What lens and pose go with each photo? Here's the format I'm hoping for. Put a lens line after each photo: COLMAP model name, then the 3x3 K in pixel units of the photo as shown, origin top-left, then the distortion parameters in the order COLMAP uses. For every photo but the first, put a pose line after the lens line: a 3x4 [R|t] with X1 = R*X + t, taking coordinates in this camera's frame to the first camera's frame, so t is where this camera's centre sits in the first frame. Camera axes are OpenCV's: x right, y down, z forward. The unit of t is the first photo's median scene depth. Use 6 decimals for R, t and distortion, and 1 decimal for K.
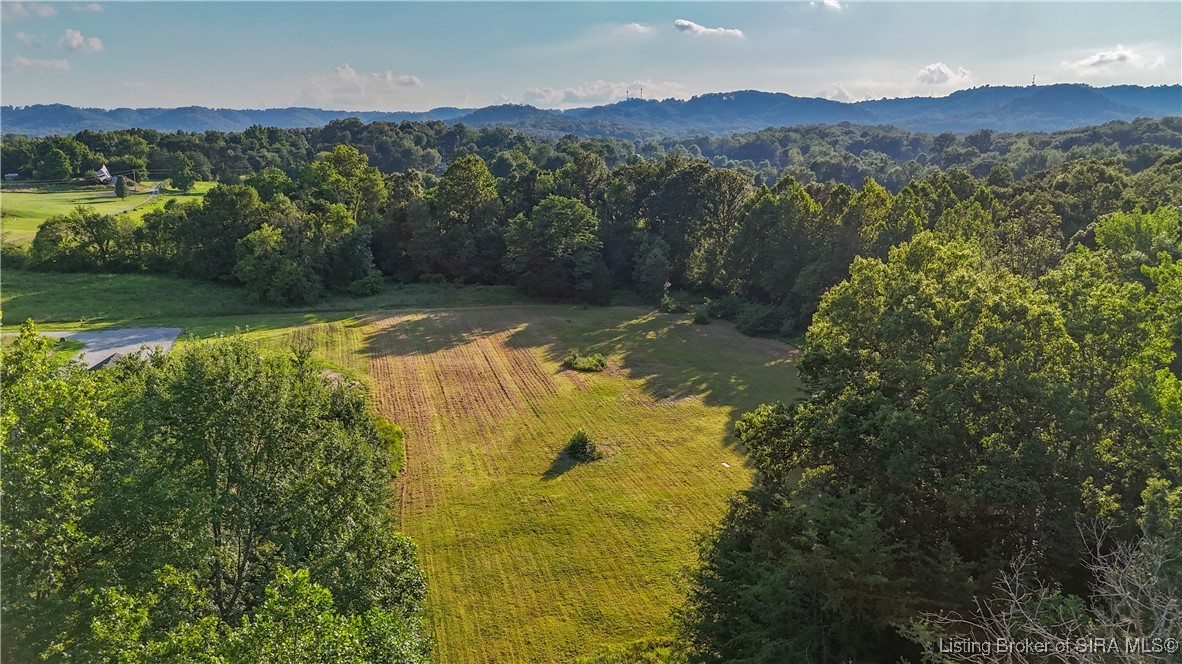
lens RADIAL K [[868.8, 0, 596.6], [0, 868.8, 337.2], [0, 0, 1]] dist [0.077239, -0.082168]
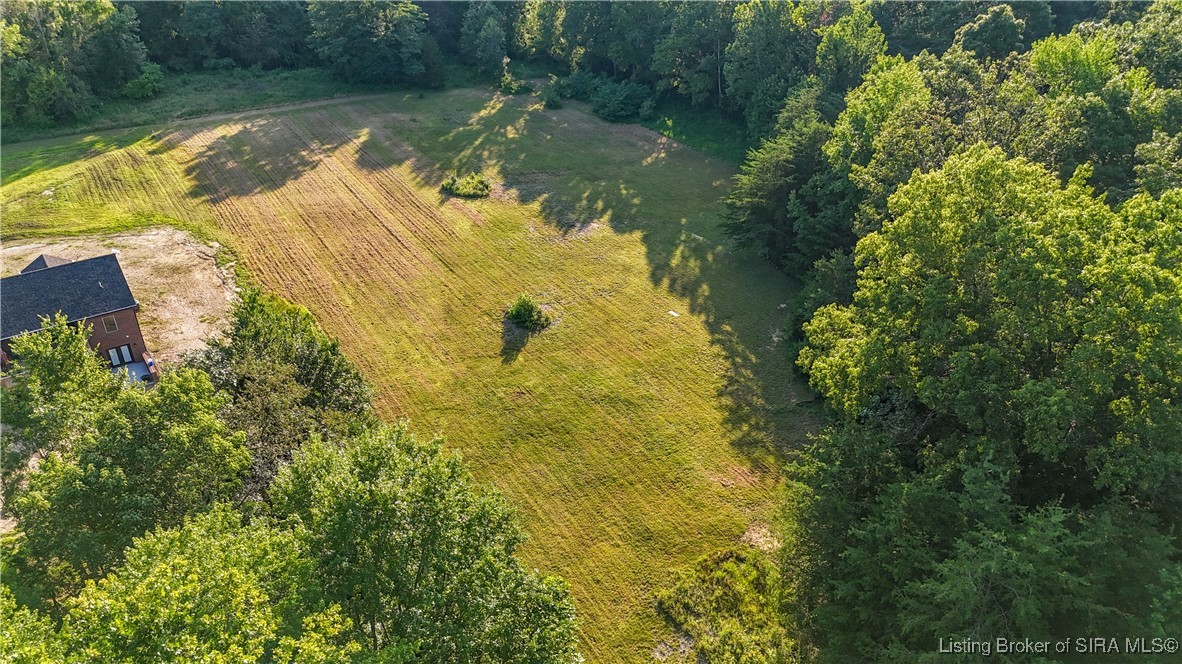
lens RADIAL K [[868.8, 0, 592.4], [0, 868.8, 337.0], [0, 0, 1]] dist [0.077239, -0.082168]
pose [[0.959077, -0.147073, 0.241951, -0.132077], [0.061787, 0.942630, 0.328073, -0.114468], [-0.276321, -0.299698, 0.913142, 0.075824]]
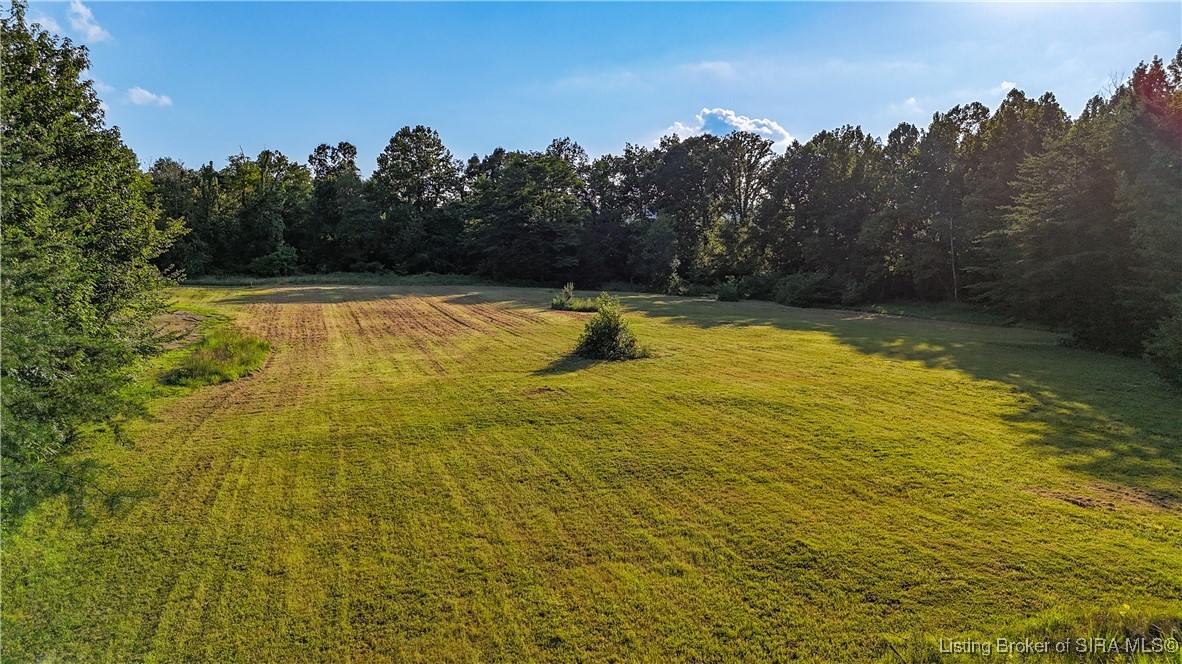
lens RADIAL K [[868.8, 0, 597.8], [0, 868.8, 332.3], [0, 0, 1]] dist [0.077239, -0.082168]
pose [[0.998741, -0.004529, 0.049957, -0.035652], [0.011107, 0.991159, -0.132211, 0.137781], [-0.048916, 0.132599, 0.989962, 0.351285]]
